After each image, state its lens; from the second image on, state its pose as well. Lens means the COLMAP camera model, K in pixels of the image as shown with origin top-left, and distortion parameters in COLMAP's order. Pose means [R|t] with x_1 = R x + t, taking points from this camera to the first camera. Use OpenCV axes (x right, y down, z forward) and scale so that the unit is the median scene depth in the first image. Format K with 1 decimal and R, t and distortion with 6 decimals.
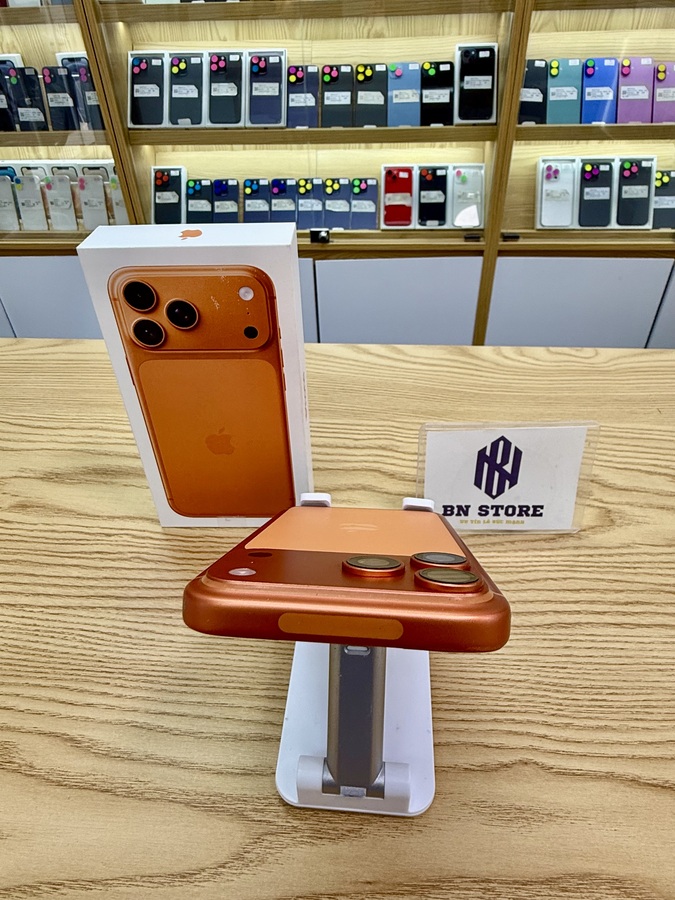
lens RADIAL K [[574.7, 0, 336.5], [0, 574.7, 413.3], [0, 0, 1]] dist [-0.002112, 0.002553]
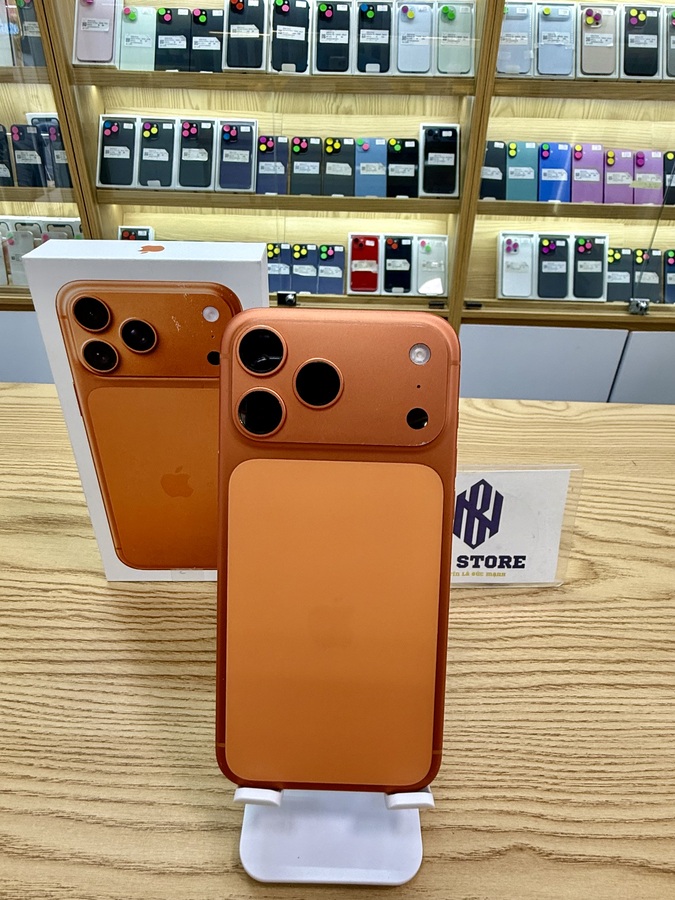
lens RADIAL K [[574.7, 0, 337.5], [0, 574.7, 429.0], [0, 0, 1]] dist [-0.002112, 0.002553]
pose [[0.997760, 0.015669, 0.065034, -0.009185], [-0.009611, 0.995672, -0.092443, 0.041988], [-0.066201, 0.091611, 0.993592, 0.068261]]
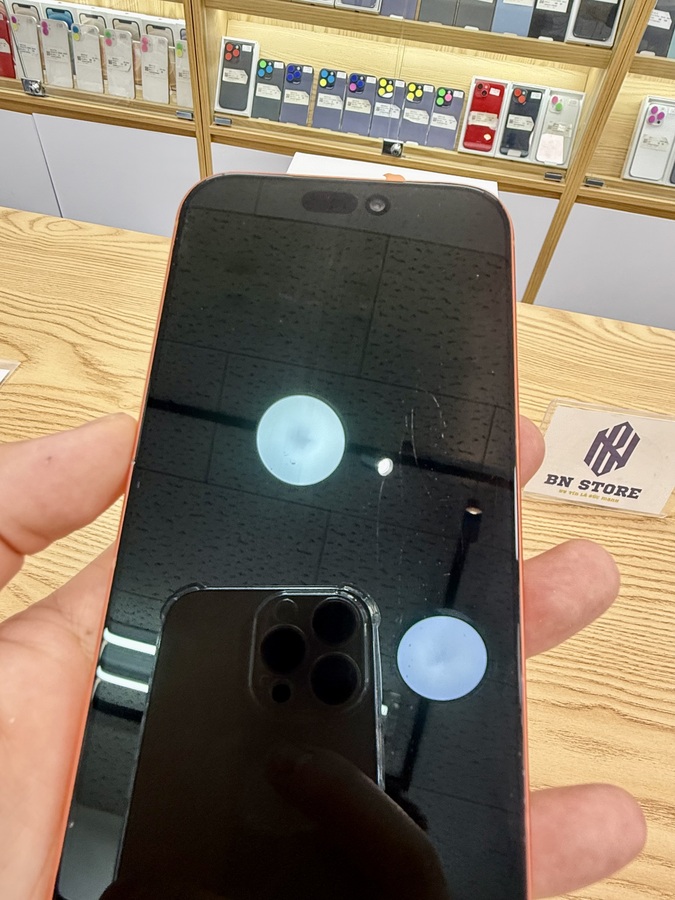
lens RADIAL K [[574.7, 0, 330.9], [0, 574.7, 443.5], [0, 0, 1]] dist [-0.002112, 0.002553]
pose [[0.986867, 0.161515, 0.002370, -0.214901], [-0.158938, 0.968294, 0.192732, -0.034189], [0.028834, -0.190577, 0.981249, -0.042542]]
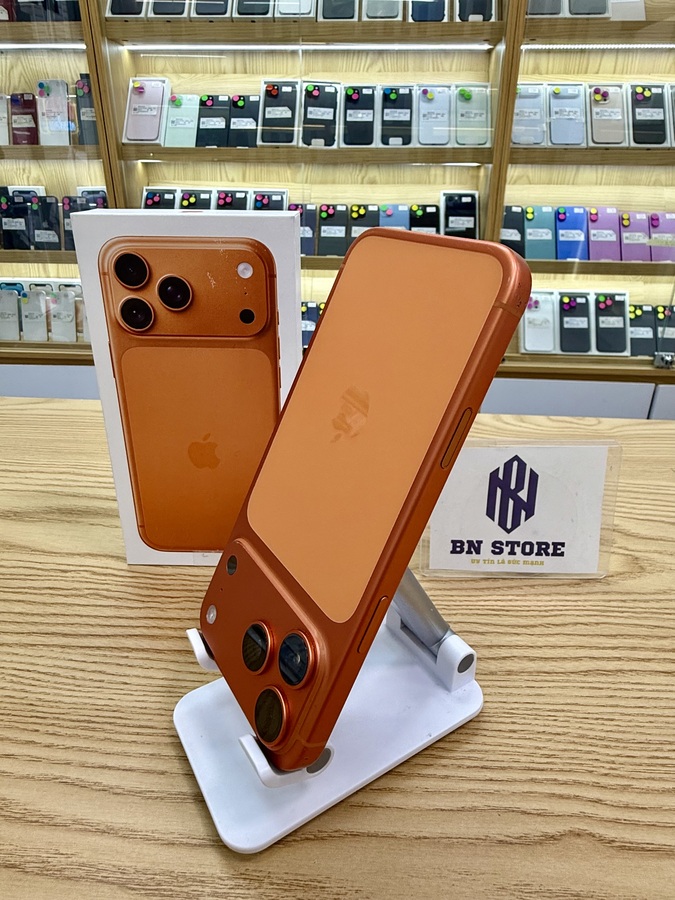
lens RADIAL K [[574.7, 0, 336.6], [0, 574.7, 415.5], [0, 0, 1]] dist [-0.002112, 0.002553]
pose [[0.999381, 0.028734, 0.020309, -0.013799], [-0.023101, 0.971168, -0.237273, 0.180573], [-0.026541, 0.236657, 0.971231, 0.098889]]
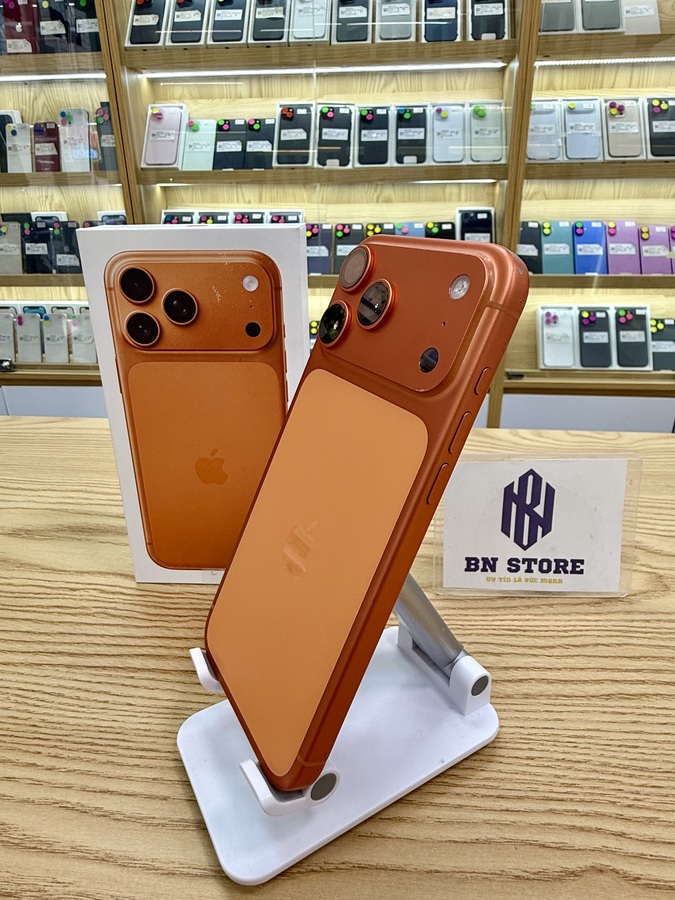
lens RADIAL K [[574.7, 0, 337.4], [0, 574.7, 420.2], [0, 0, 1]] dist [-0.002112, 0.002553]
pose [[0.999716, 0.020220, -0.012601, 0.000902], [-0.022807, 0.965133, -0.260764, 0.183230], [0.006889, 0.260977, 0.965320, 0.114761]]
